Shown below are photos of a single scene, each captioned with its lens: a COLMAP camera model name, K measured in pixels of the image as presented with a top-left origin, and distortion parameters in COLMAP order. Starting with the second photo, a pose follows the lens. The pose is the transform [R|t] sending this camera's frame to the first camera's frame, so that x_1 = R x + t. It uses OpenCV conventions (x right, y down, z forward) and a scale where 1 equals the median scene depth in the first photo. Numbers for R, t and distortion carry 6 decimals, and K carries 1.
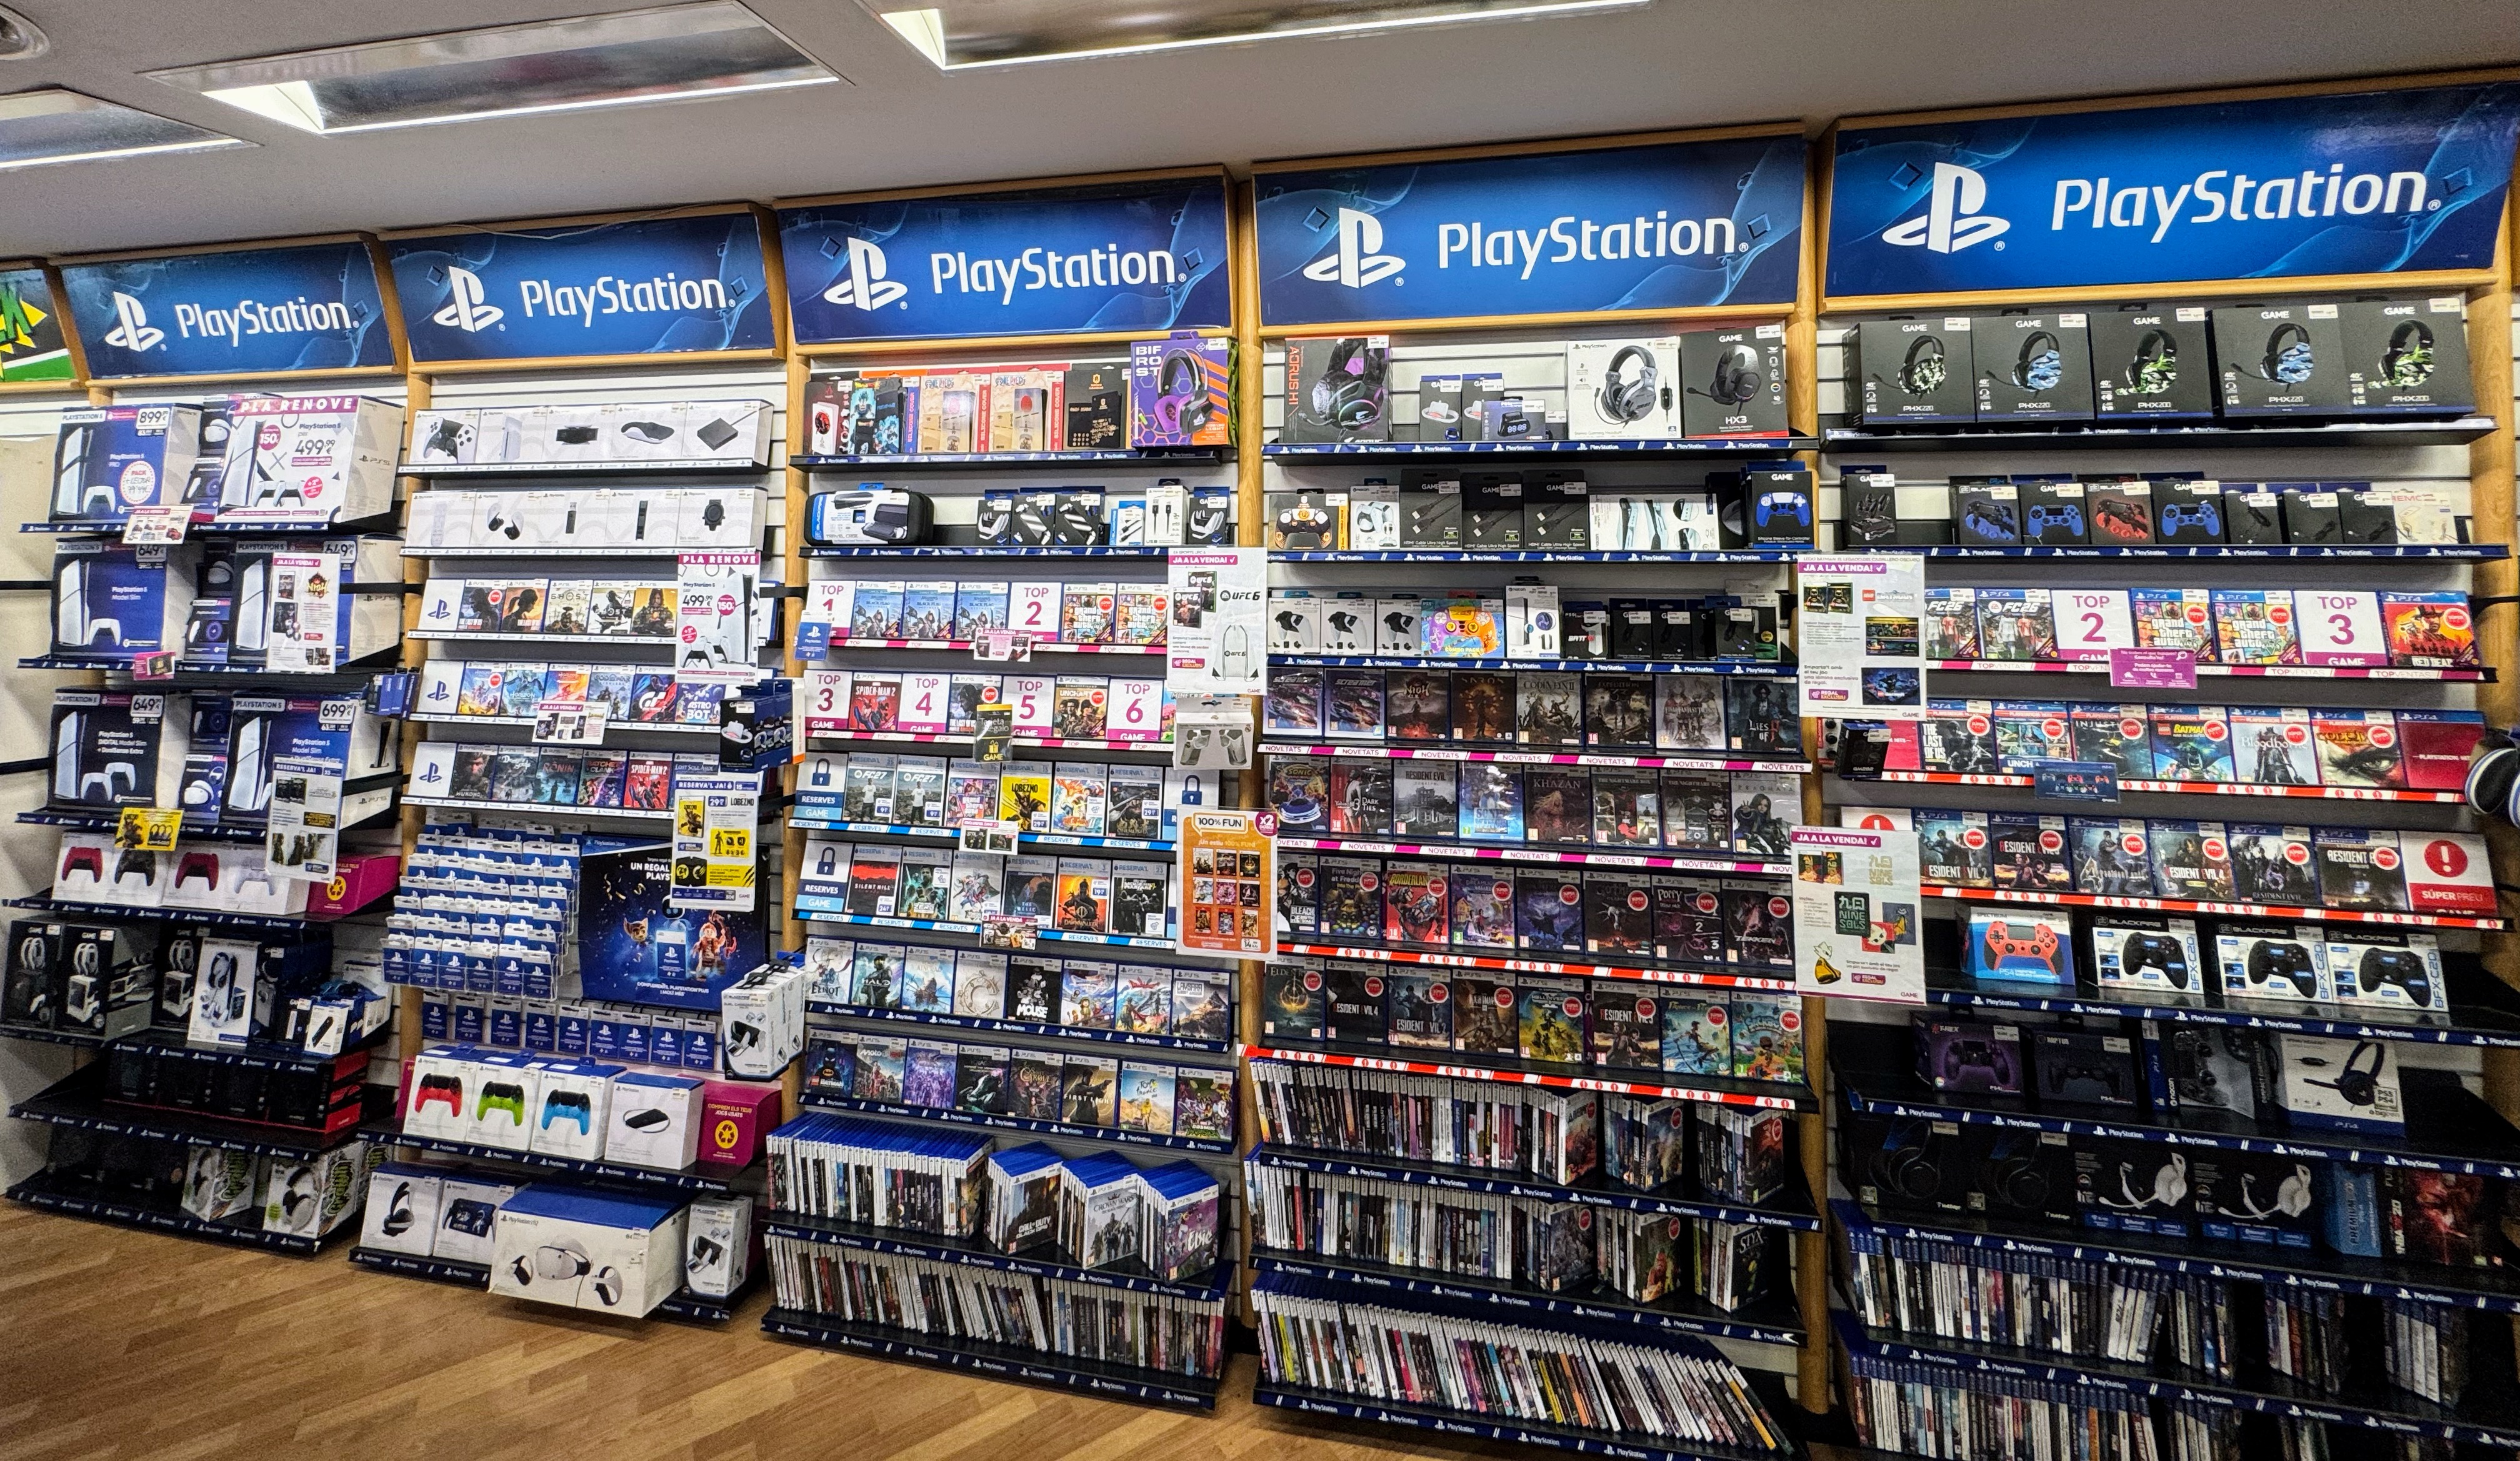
lens RADIAL K [[1022.7, 0, 1257.0], [0, 1022.7, 522.7], [0, 0, 1]] dist [-0.000470, 0.000186]
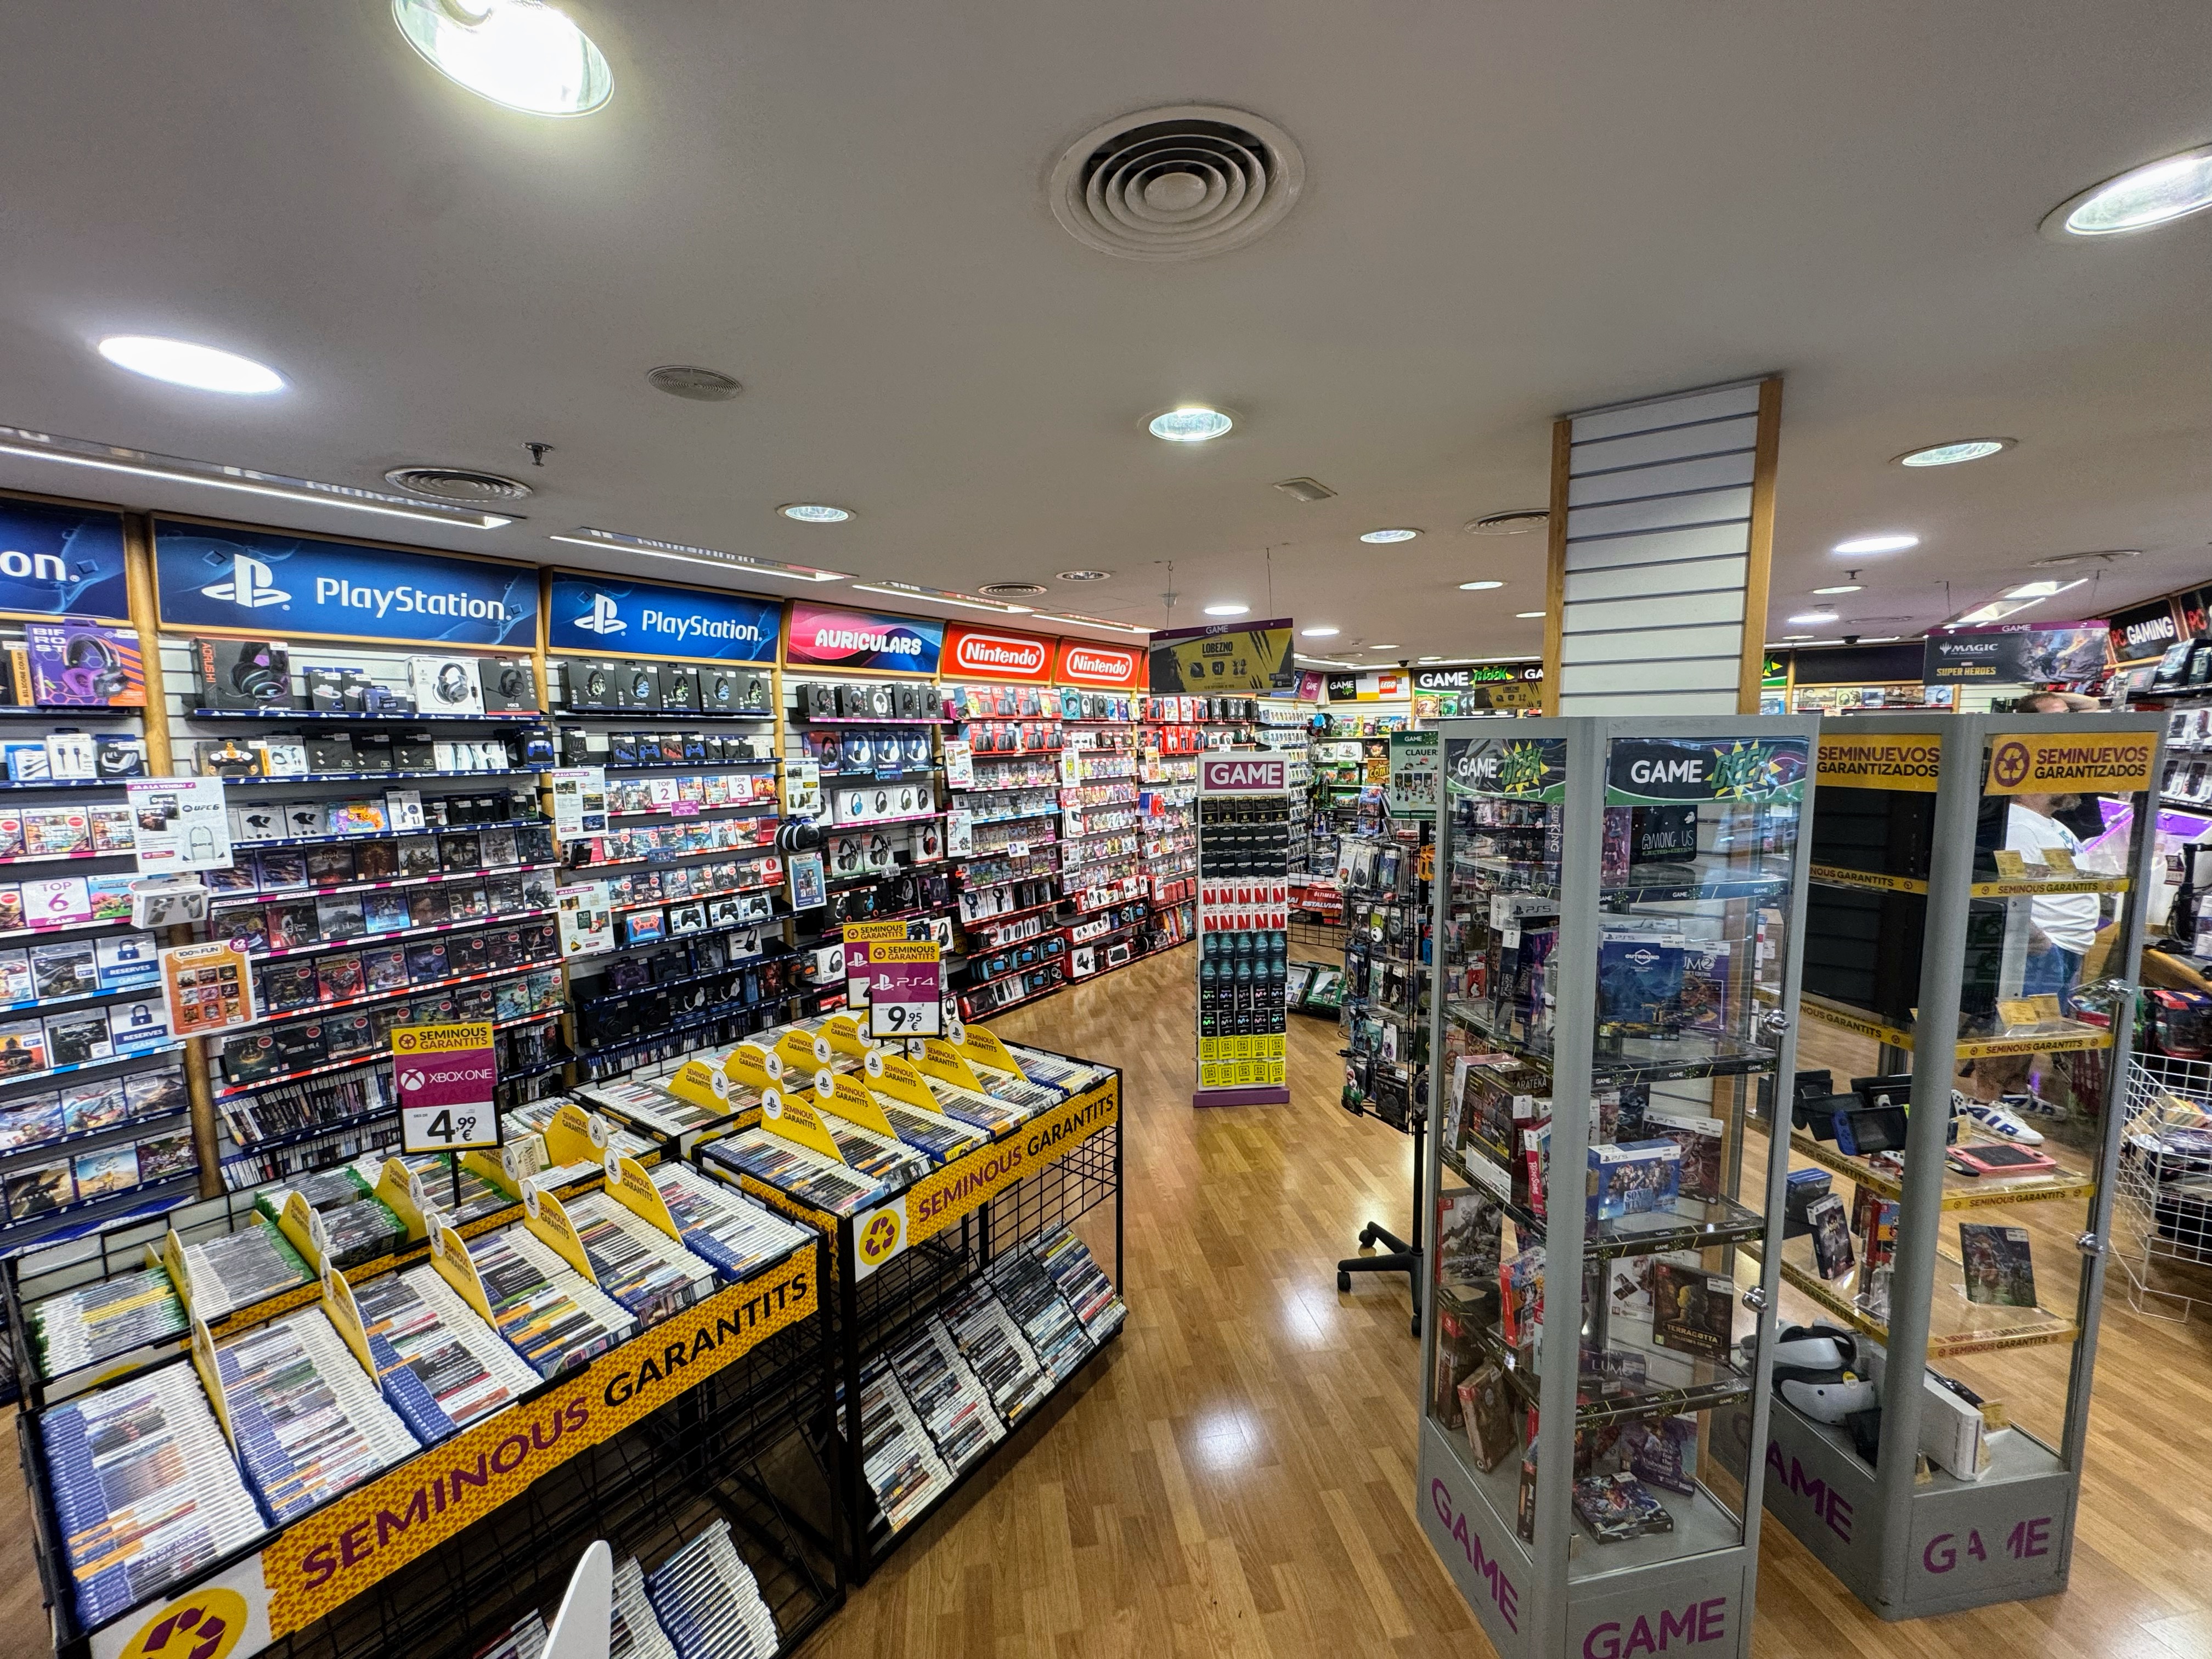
lens RADIAL K [[881.9, 0, 1106.0], [0, 881.9, 829.5], [0, 0, 1]] dist [-0.009072, 0.000467]
pose [[0.403035, -0.098222, 0.909898, -0.666724], [-0.007850, 0.993816, 0.110758, -0.054399], [-0.915151, -0.051782, 0.399772, -0.795825]]
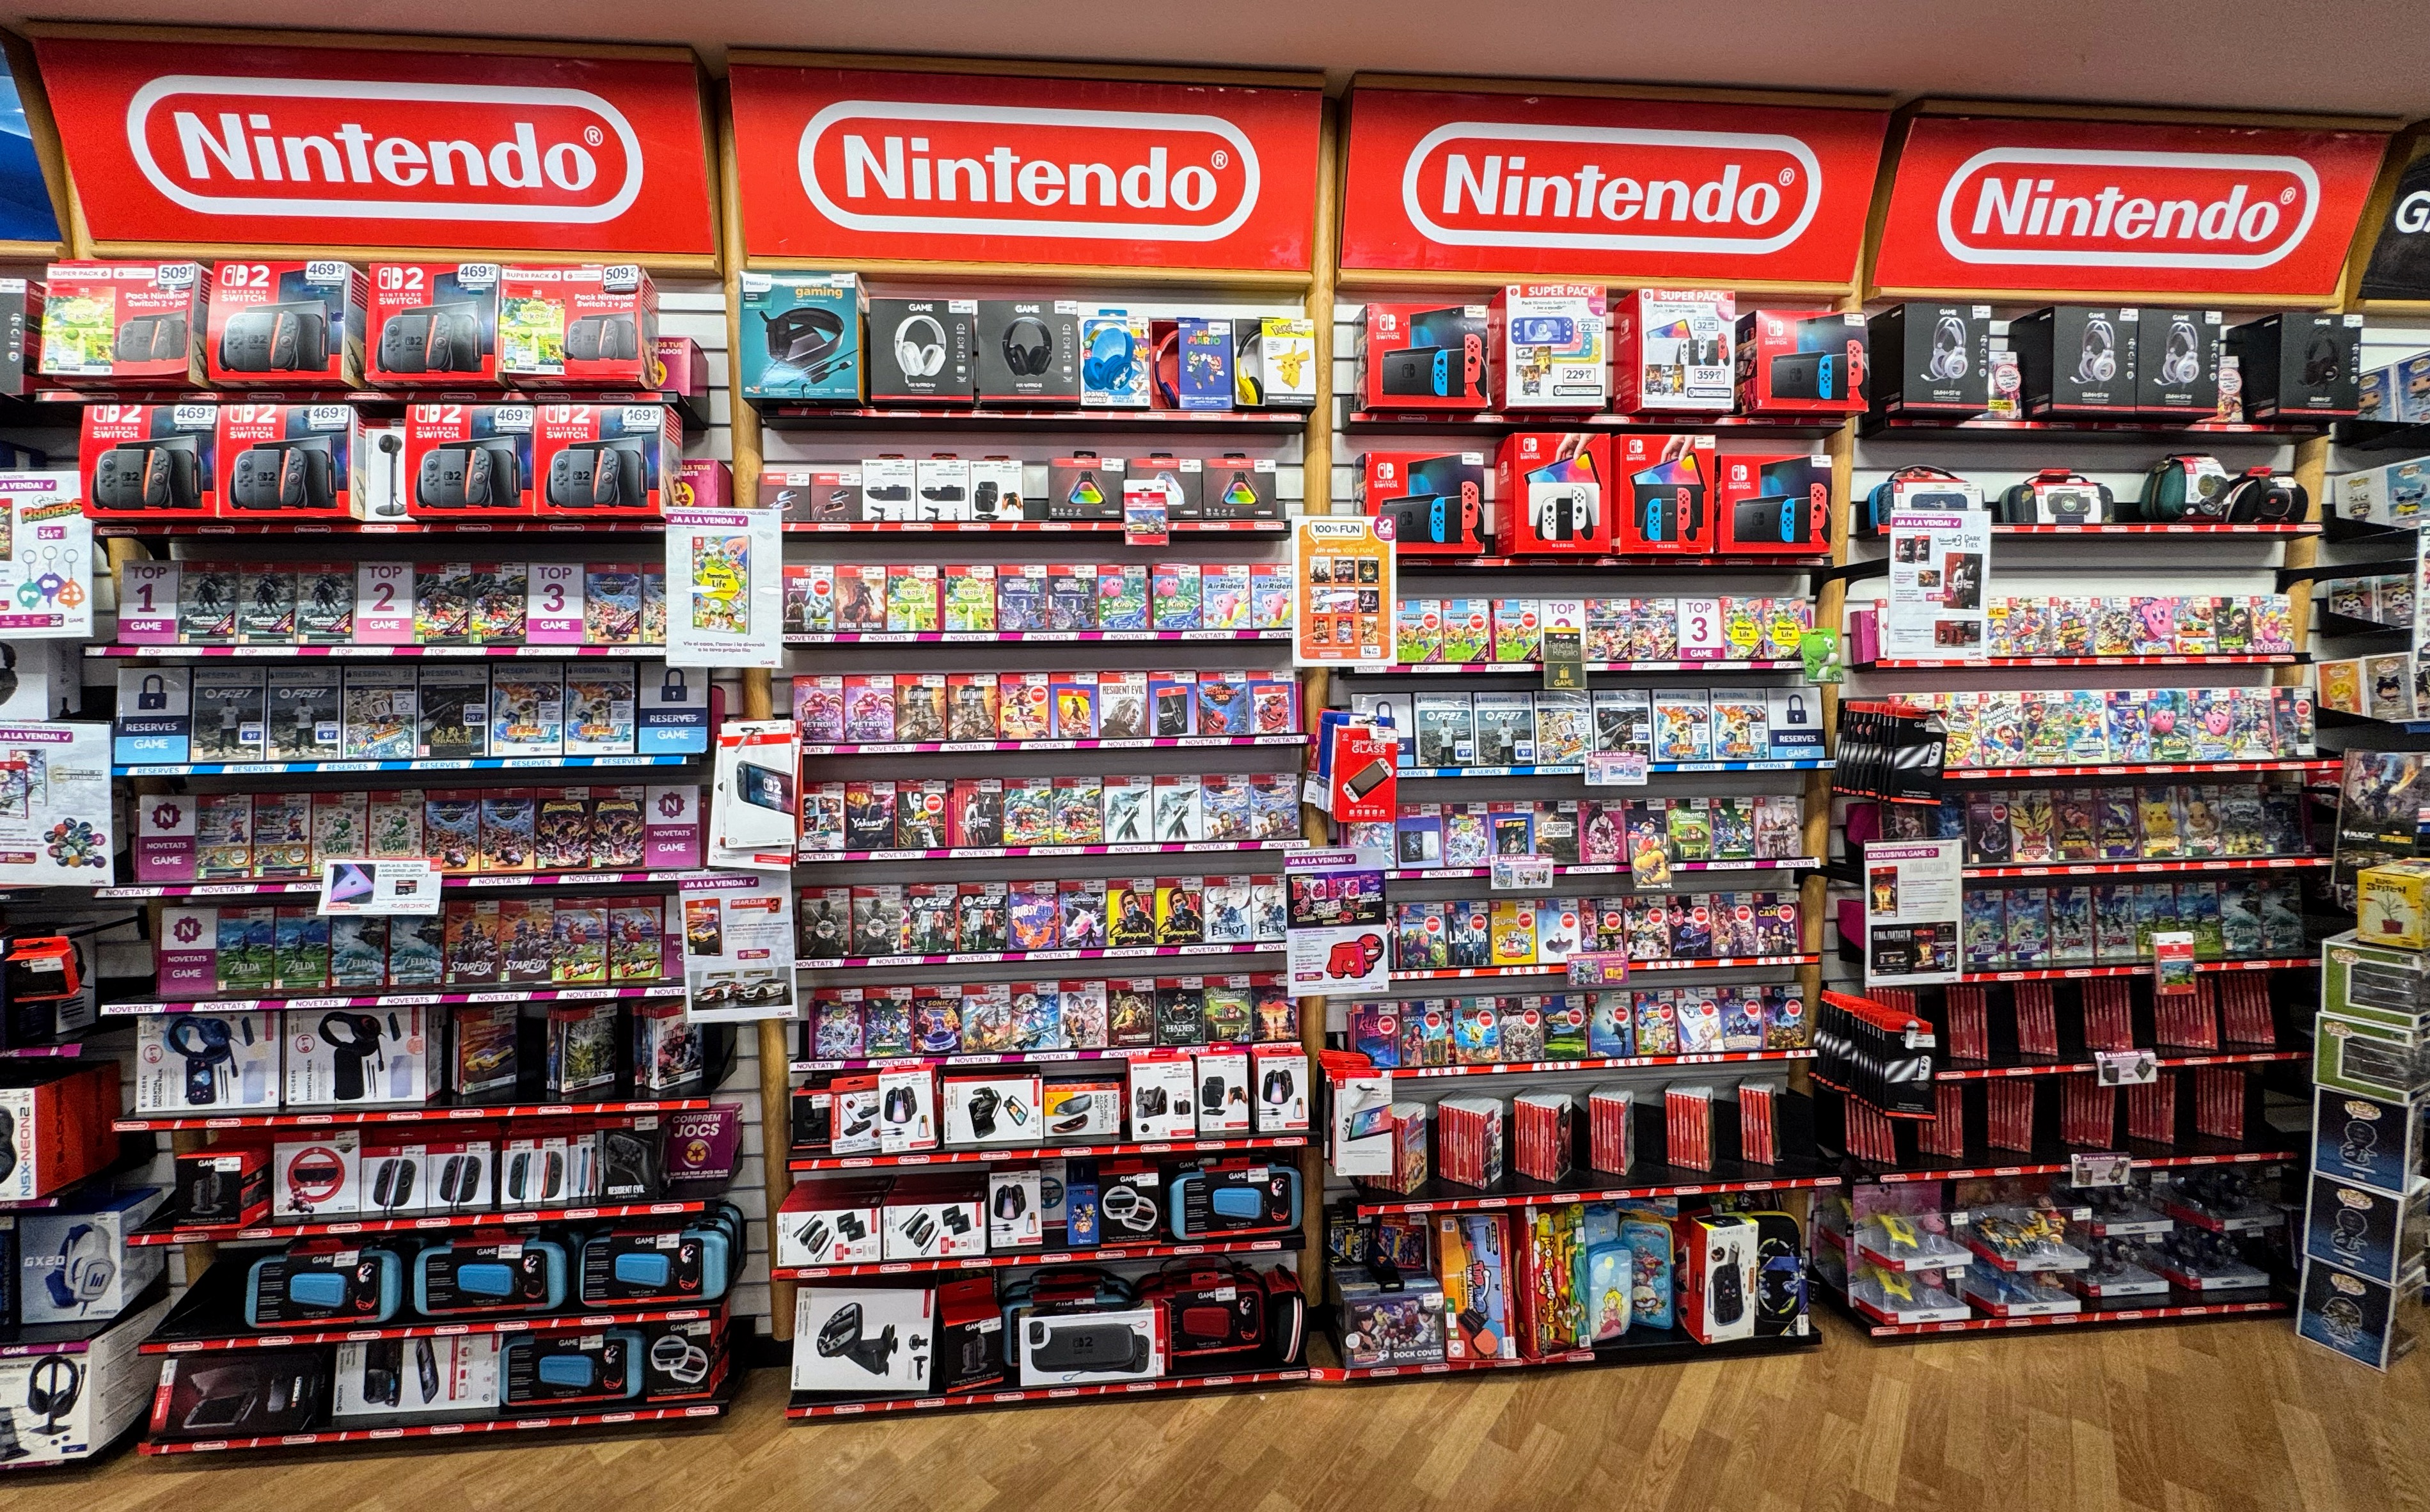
lens RADIAL K [[998.4, 0, 1212.6], [0, 998.4, 723.8], [0, 0, 1]] dist [-0.002354, -0.000085]
pose [[0.959978, -0.032673, 0.278164, 2.363031], [0.000489, 0.993366, 0.114994, 0.095637], [-0.280076, -0.110255, 0.953625, -0.379284]]
